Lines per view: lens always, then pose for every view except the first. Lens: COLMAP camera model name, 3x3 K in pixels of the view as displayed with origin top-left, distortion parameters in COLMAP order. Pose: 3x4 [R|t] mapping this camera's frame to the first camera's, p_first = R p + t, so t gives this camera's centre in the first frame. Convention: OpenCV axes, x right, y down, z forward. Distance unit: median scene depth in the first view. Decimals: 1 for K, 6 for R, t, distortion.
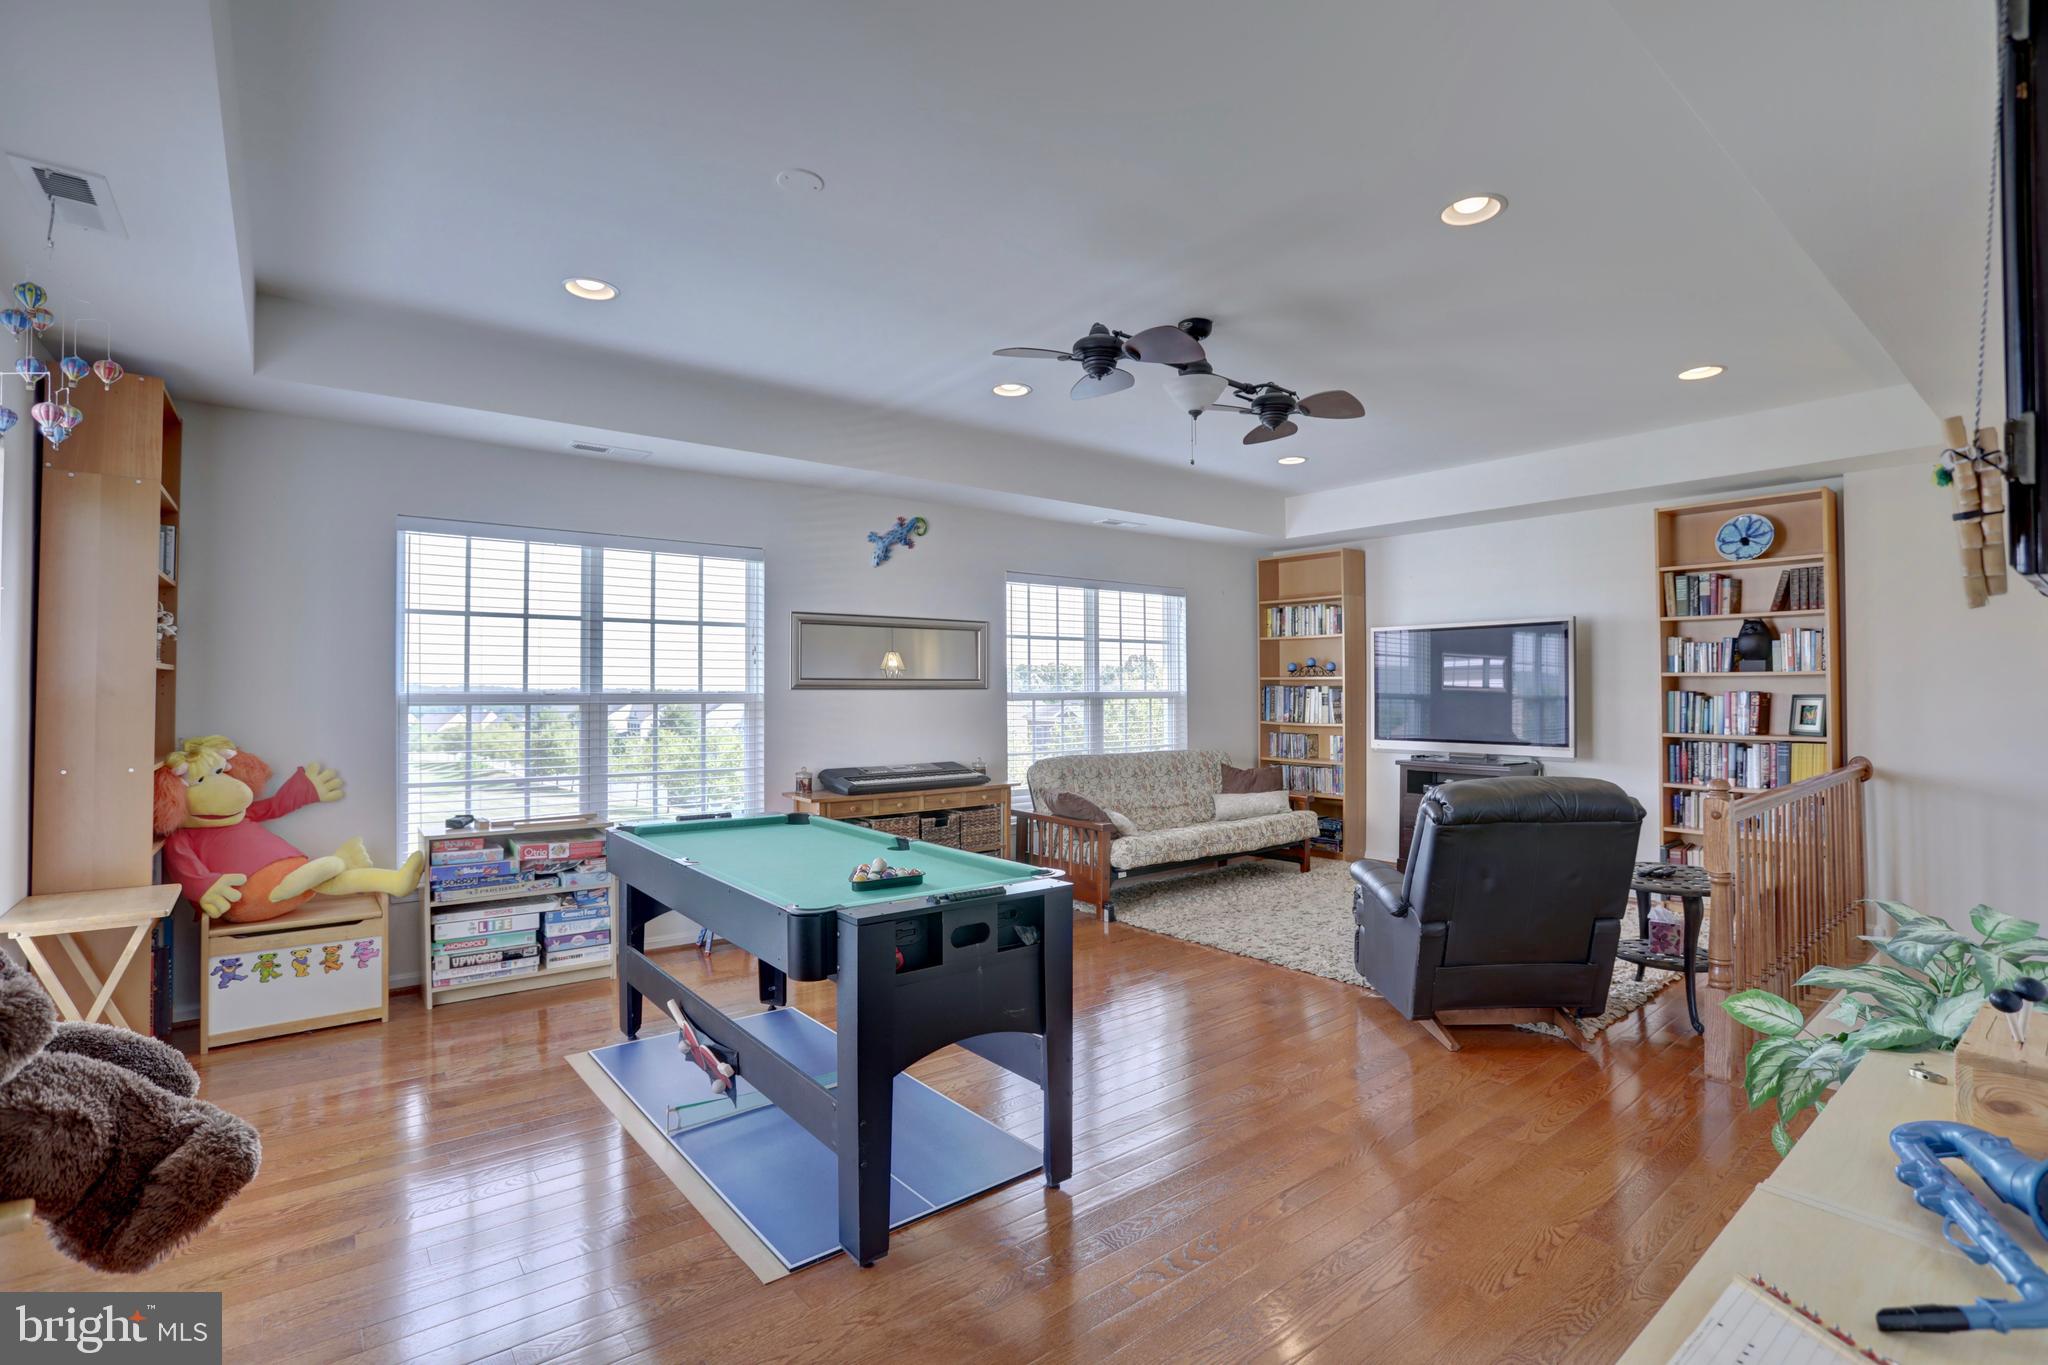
lens RADIAL K [[945.8, 0, 1027.5], [0, 945.8, 679.3], [0, 0, 1]] dist [-0.082943, 0.036005]
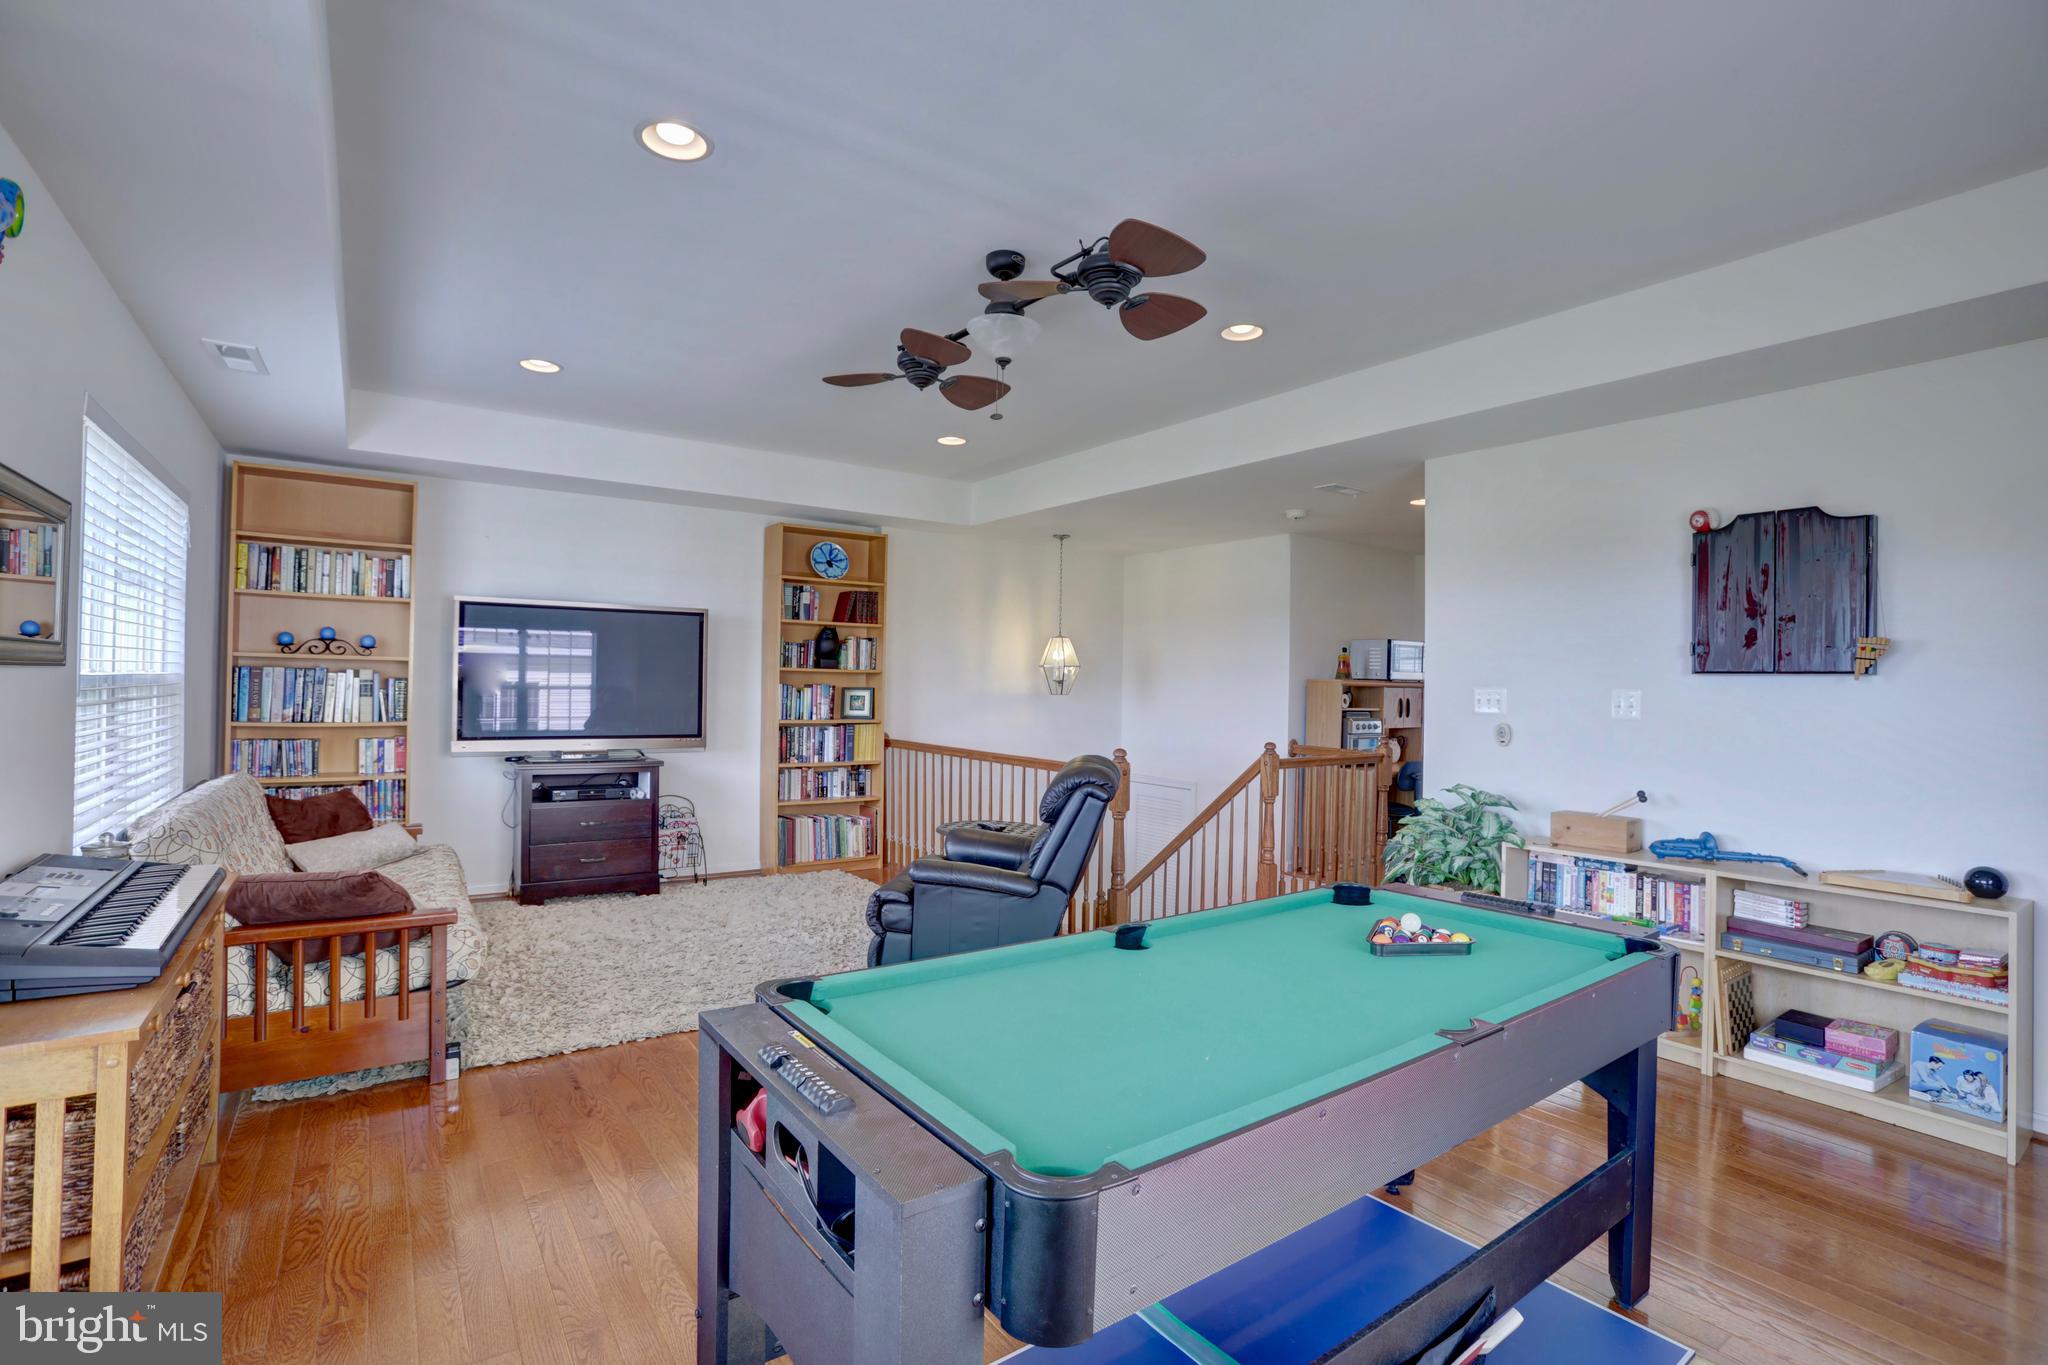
lens RADIAL K [[945.8, 0, 1027.5], [0, 945.8, 679.3], [0, 0, 1]] dist [-0.082943, 0.036005]
pose [[0.057437, 0.010889, 0.998290, -0.475268], [-0.027553, 0.999577, -0.009318, 0.010773], [-0.997969, -0.026970, 0.057712, 0.649470]]
